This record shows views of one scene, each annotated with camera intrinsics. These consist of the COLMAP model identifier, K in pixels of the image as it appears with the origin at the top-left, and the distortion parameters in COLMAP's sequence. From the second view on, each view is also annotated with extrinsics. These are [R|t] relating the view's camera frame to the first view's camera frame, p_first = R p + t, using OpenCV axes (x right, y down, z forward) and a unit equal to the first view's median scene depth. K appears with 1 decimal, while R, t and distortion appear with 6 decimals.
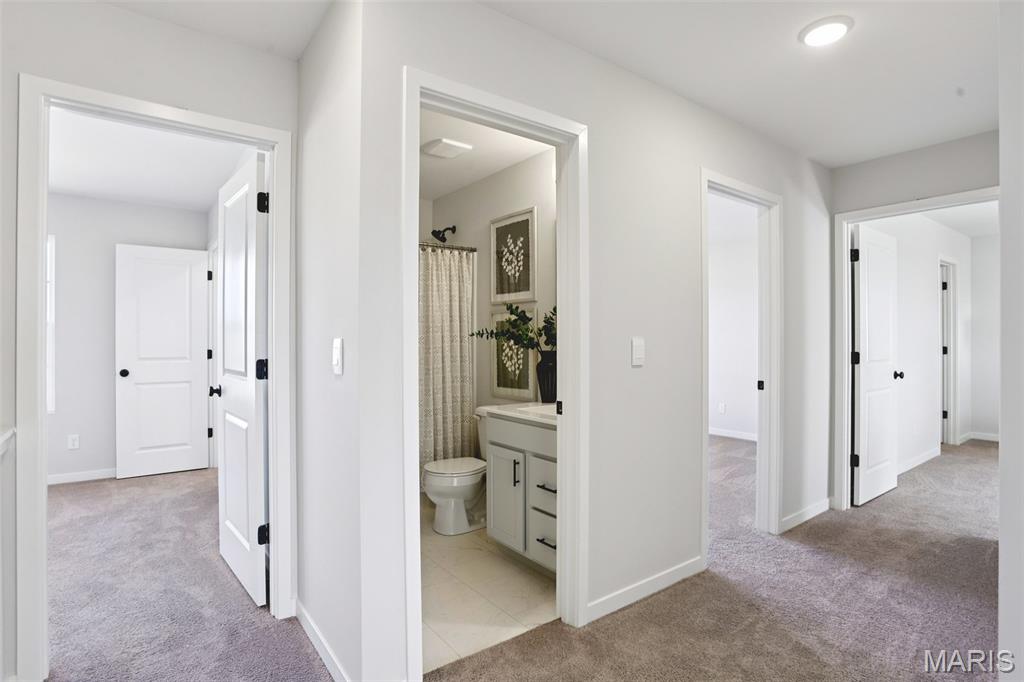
lens RADIAL K [[516.6, 0, 503.0], [0, 516.6, 340.5], [0, 0, 1]] dist [-0.073104, 0.034744]
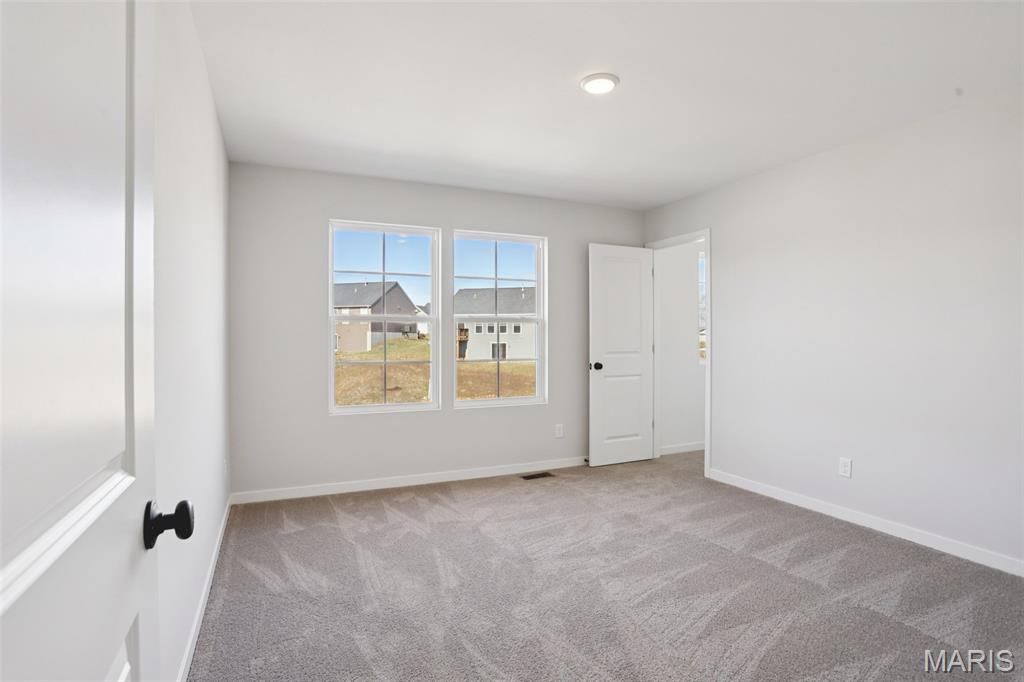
lens RADIAL K [[516.6, 0, 503.0], [0, 516.6, 340.5], [0, 0, 1]] dist [-0.073104, 0.034744]
pose [[0.982583, -0.028534, -0.183618, -0.738091], [0.023688, 0.999312, -0.028532, 0.038149], [0.184306, 0.023685, 0.982584, -0.091526]]
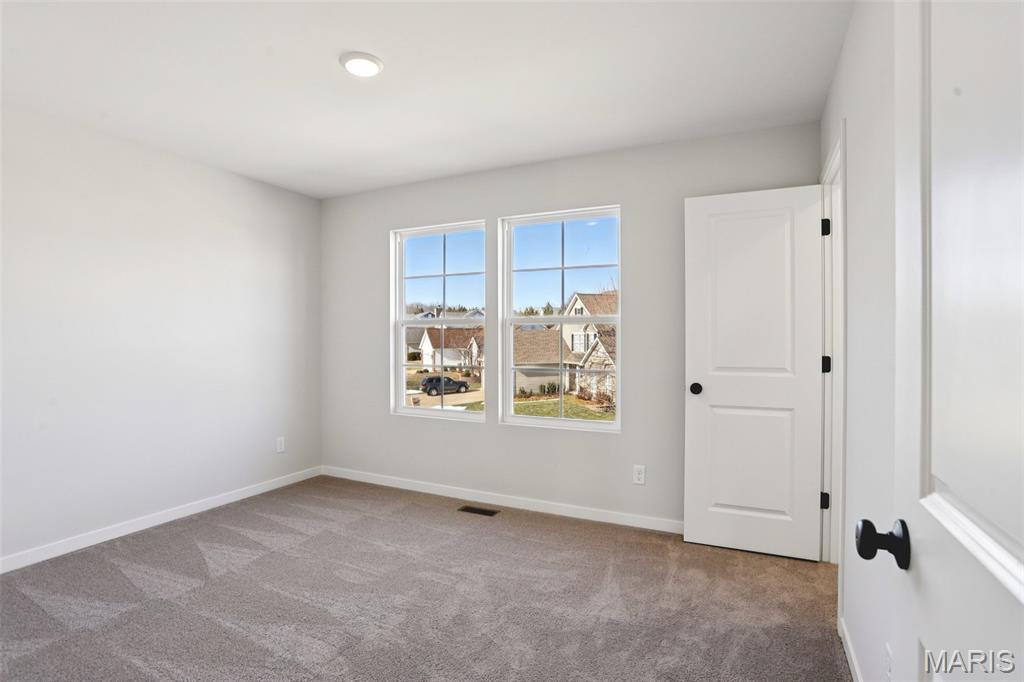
lens RADIAL K [[516.6, 0, 503.0], [0, 516.6, 340.5], [0, 0, 1]] dist [-0.073104, 0.034744]
pose [[0.467837, -0.006183, -0.883793, -0.265397], [-0.010732, 0.999862, -0.012676, 0.012392], [0.883750, 0.015415, 0.467706, 0.440551]]
